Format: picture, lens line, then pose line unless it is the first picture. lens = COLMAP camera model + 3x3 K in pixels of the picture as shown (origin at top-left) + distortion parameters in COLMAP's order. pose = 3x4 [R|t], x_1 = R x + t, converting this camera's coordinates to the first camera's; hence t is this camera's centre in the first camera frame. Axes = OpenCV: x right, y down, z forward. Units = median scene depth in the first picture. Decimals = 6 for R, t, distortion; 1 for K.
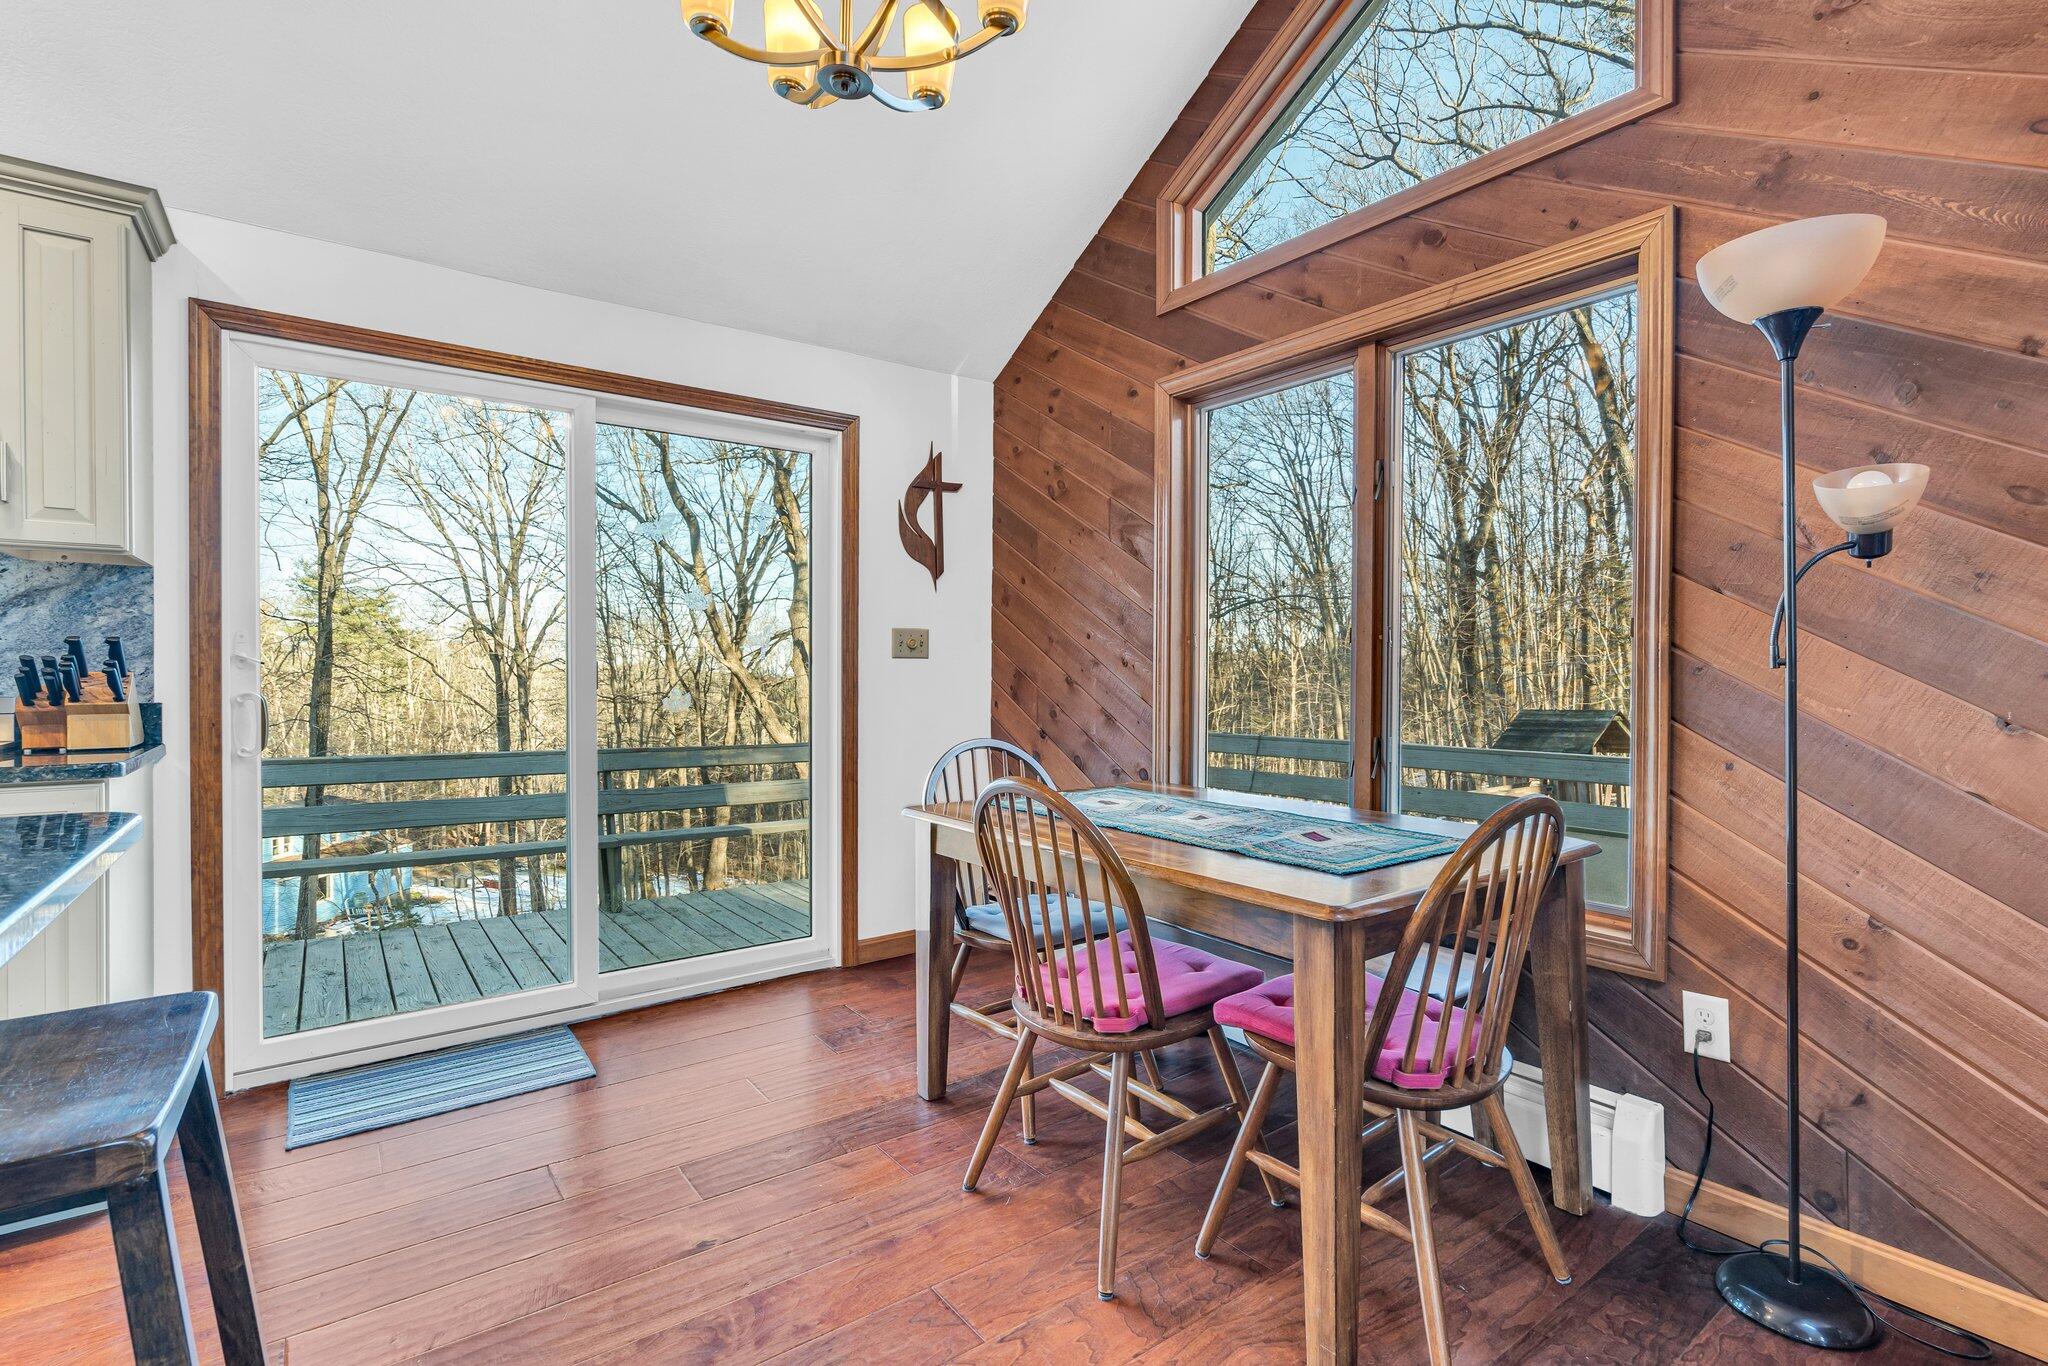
lens RADIAL K [[956.3, 0, 1049.4], [0, 956.3, 676.4], [0, 0, 1]] dist [-0.000816, 0.000474]
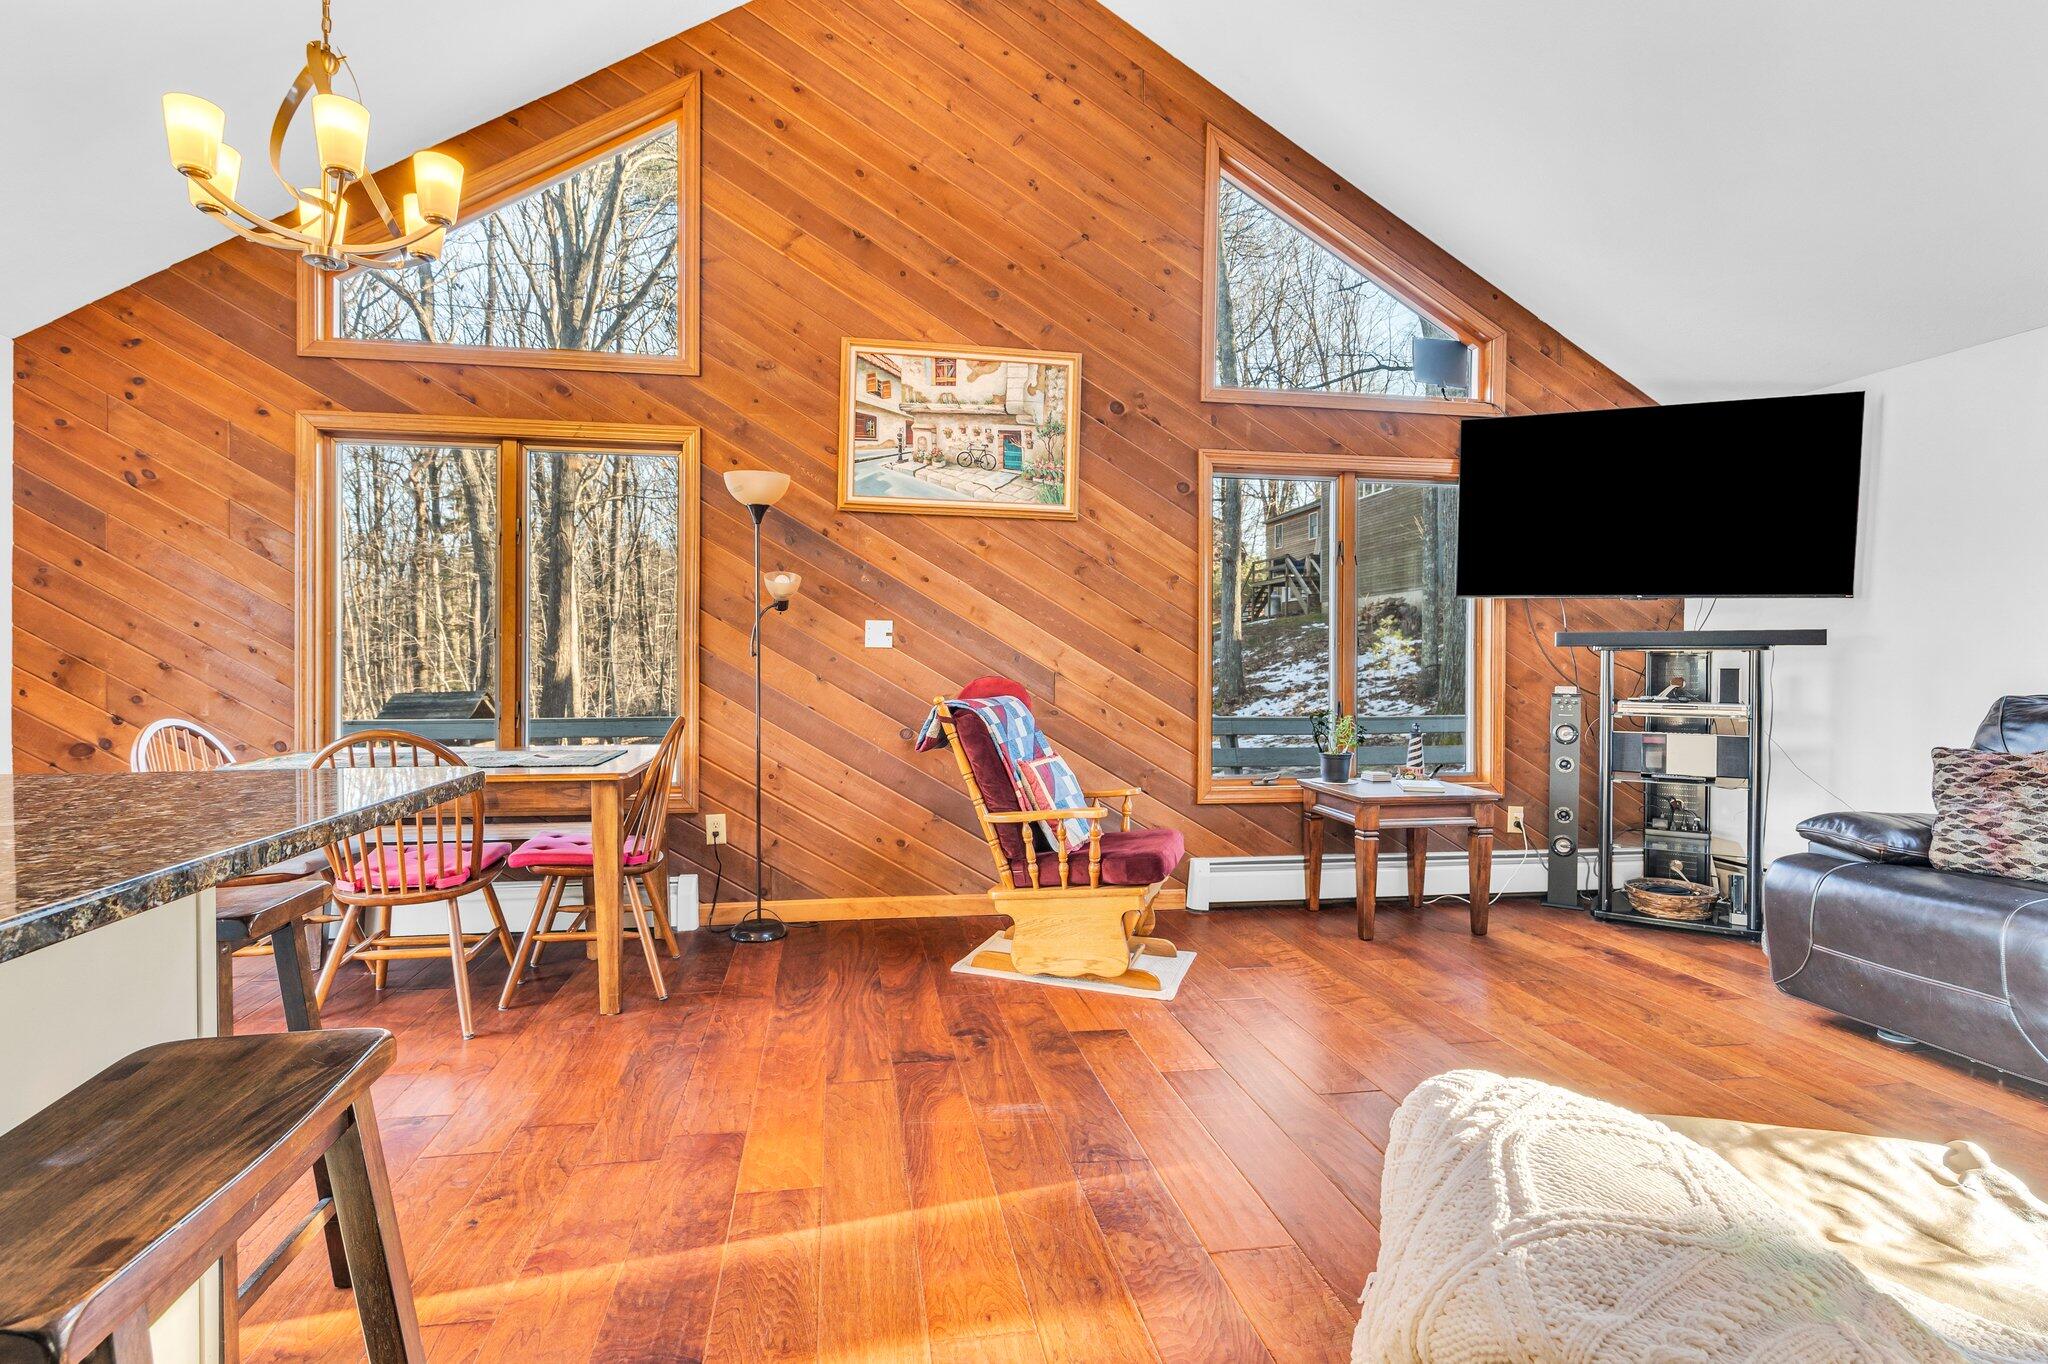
lens RADIAL K [[958.3, 0, 982.4], [0, 958.3, 667.8], [0, 0, 1]] dist [-0.002349, 0.001649]
pose [[0.482476, -0.007473, 0.875877, -0.647268], [0.002359, 0.999971, 0.007232, 0.001221], [-0.875906, -0.001423, 0.482480, -0.386111]]
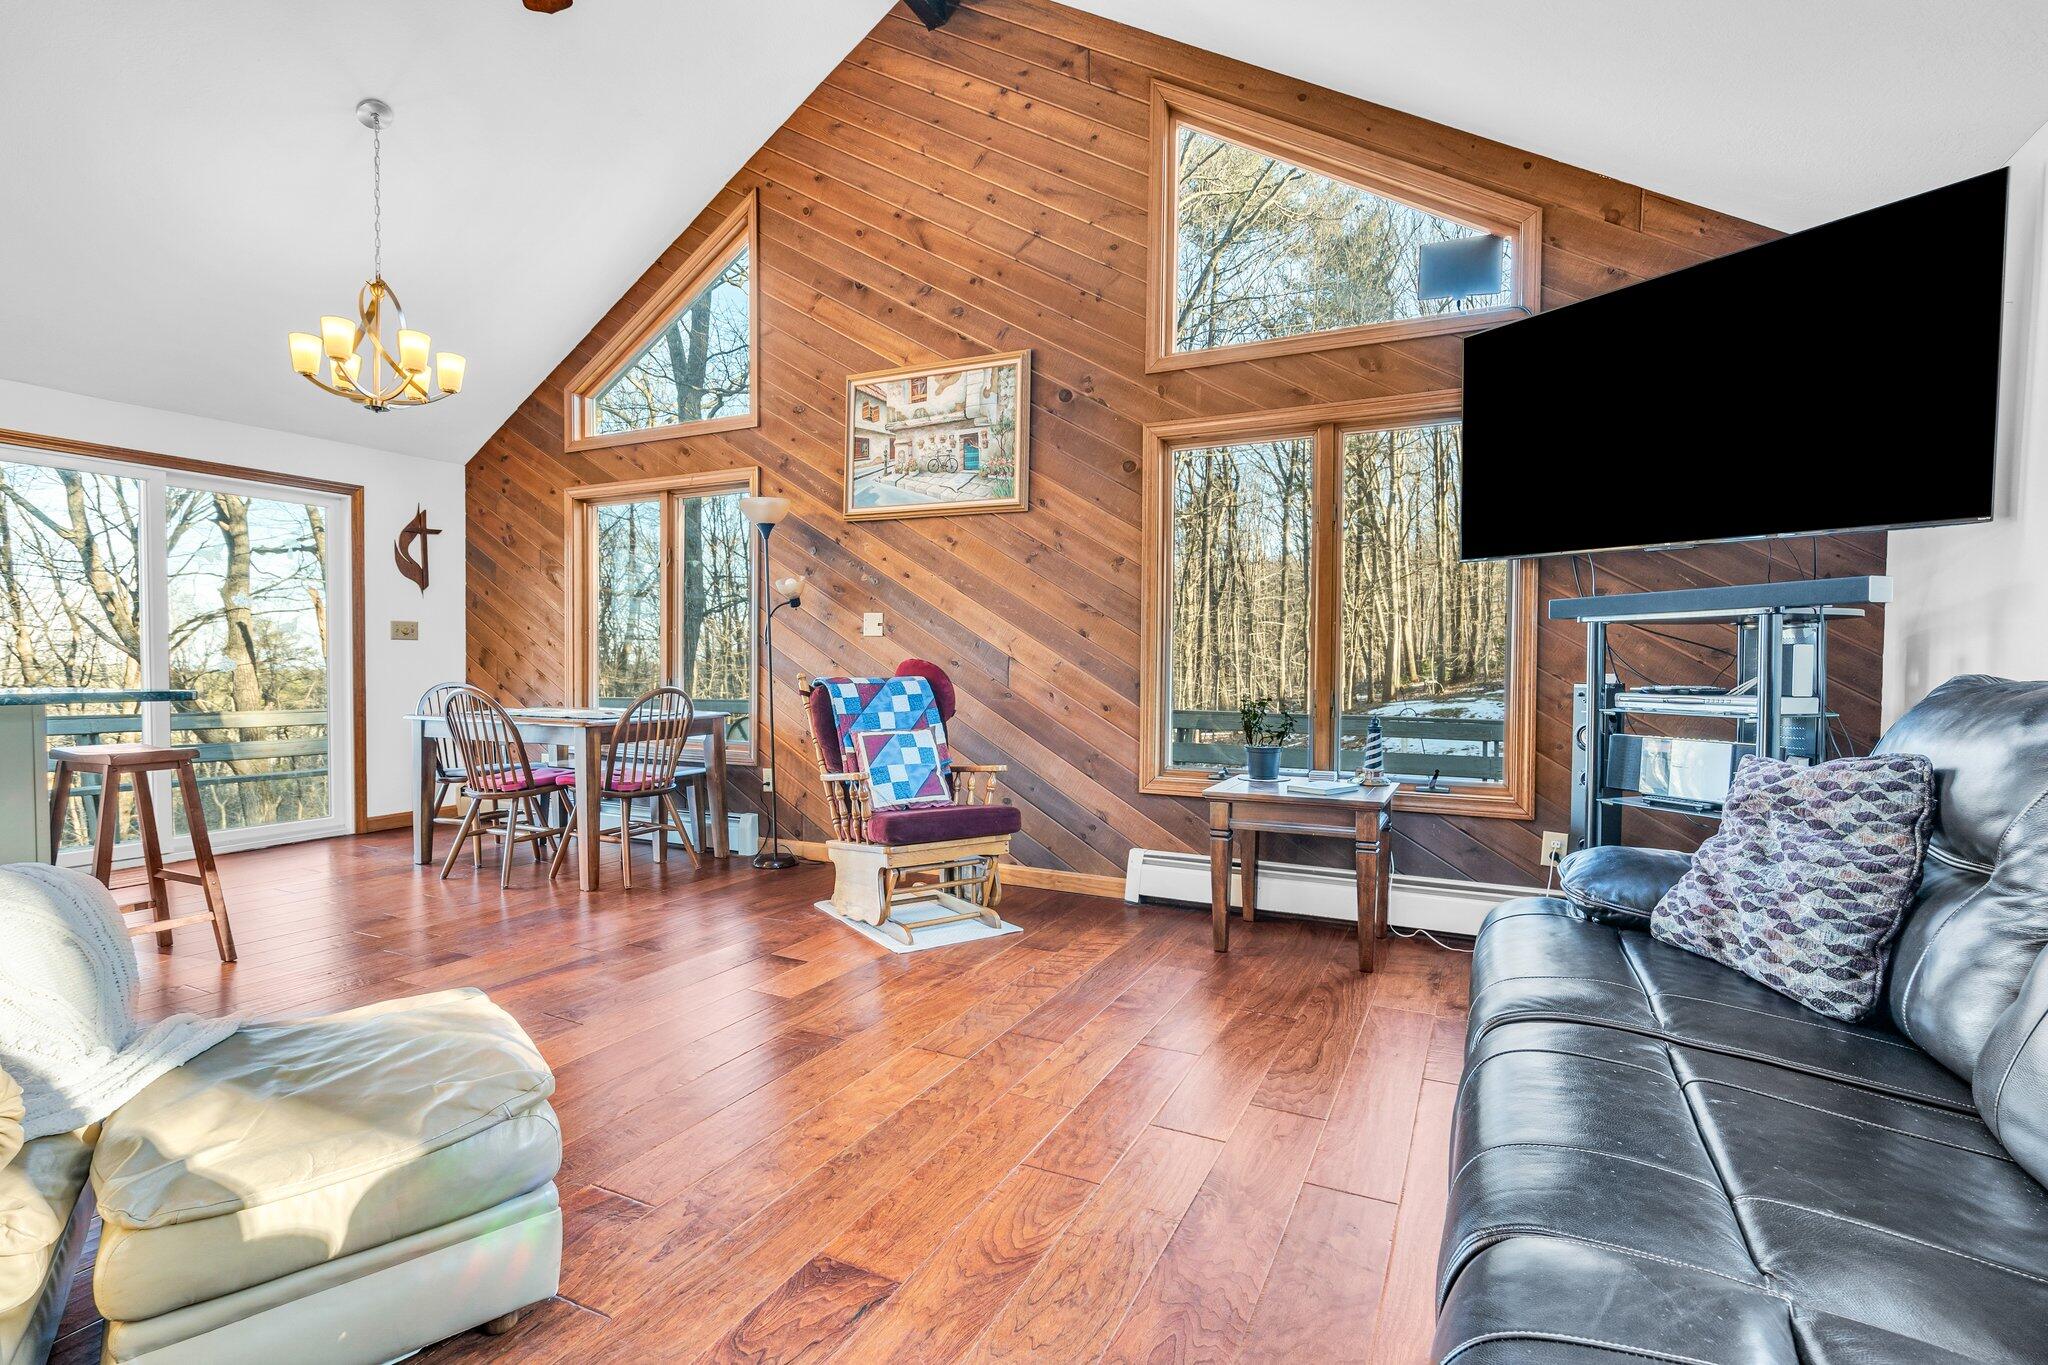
lens RADIAL K [[945.3, 0, 1037.4], [0, 945.3, 685.8], [0, 0, 1]] dist [-0.002337, 0.000442]
pose [[0.897435, -0.008468, 0.441066, 0.154295], [0.000514, 0.999835, 0.018152, 0.043170], [-0.441147, -0.016064, 0.897291, -1.276119]]
